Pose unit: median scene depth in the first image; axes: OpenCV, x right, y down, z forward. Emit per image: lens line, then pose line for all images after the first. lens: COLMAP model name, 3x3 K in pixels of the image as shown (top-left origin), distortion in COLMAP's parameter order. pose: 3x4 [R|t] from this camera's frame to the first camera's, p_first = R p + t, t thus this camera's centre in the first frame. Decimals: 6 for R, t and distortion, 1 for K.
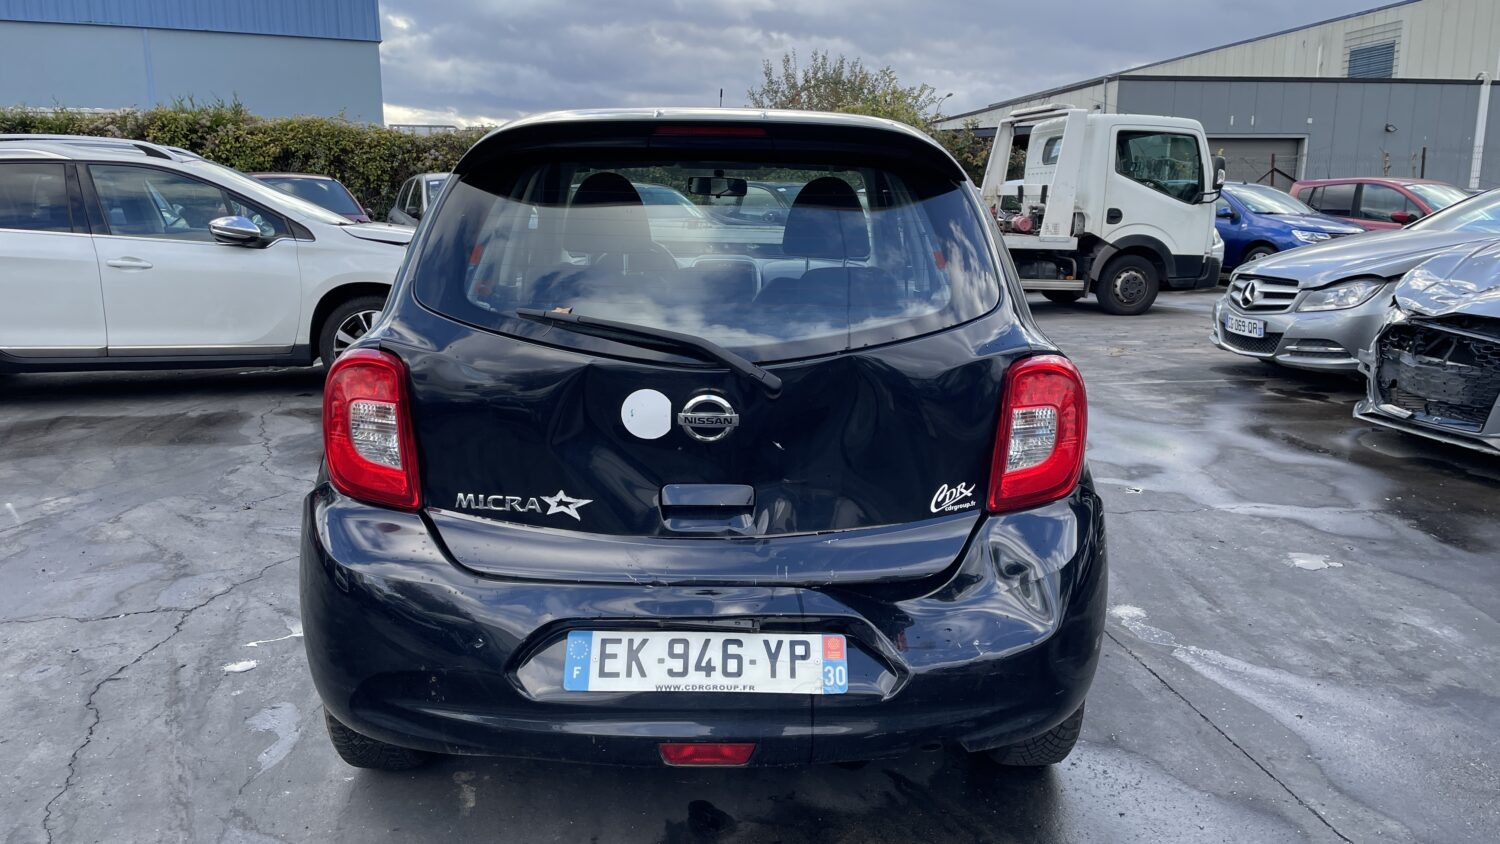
lens RADIAL K [[1146.0, 0, 752.8], [0, 1146.0, 417.6], [0, 0, 1]] dist [0.030059, -0.022238]
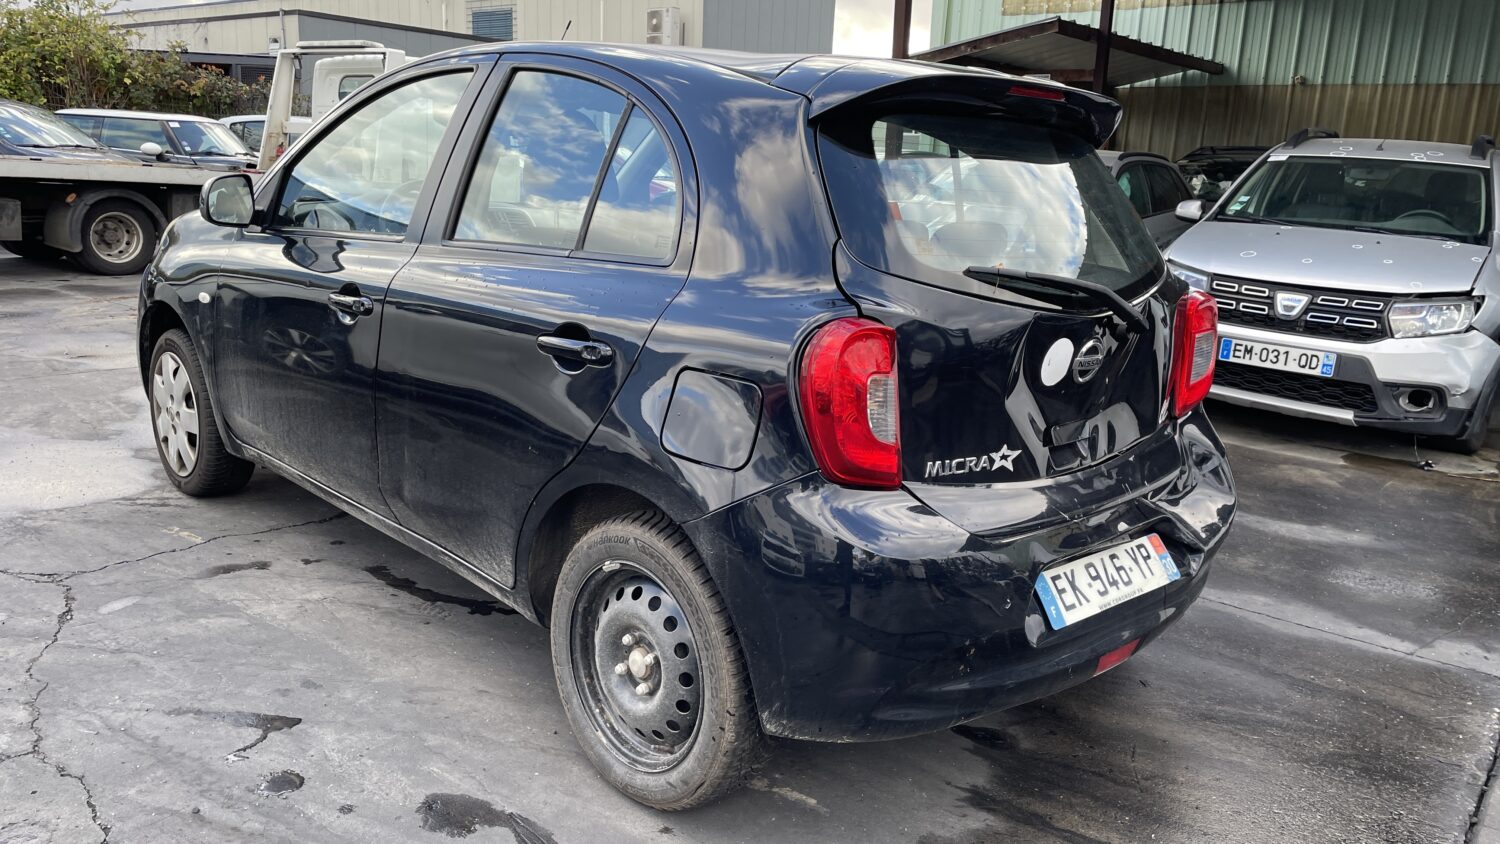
lens RADIAL K [[1146.0, 0, 744.2], [0, 1146.0, 433.8], [0, 0, 1]] dist [0.030059, -0.022238]
pose [[0.722902, -0.123950, 0.679742, -0.856603], [0.082330, 0.992221, 0.093372, -0.049772], [-0.686028, -0.011536, 0.727484, 0.353064]]
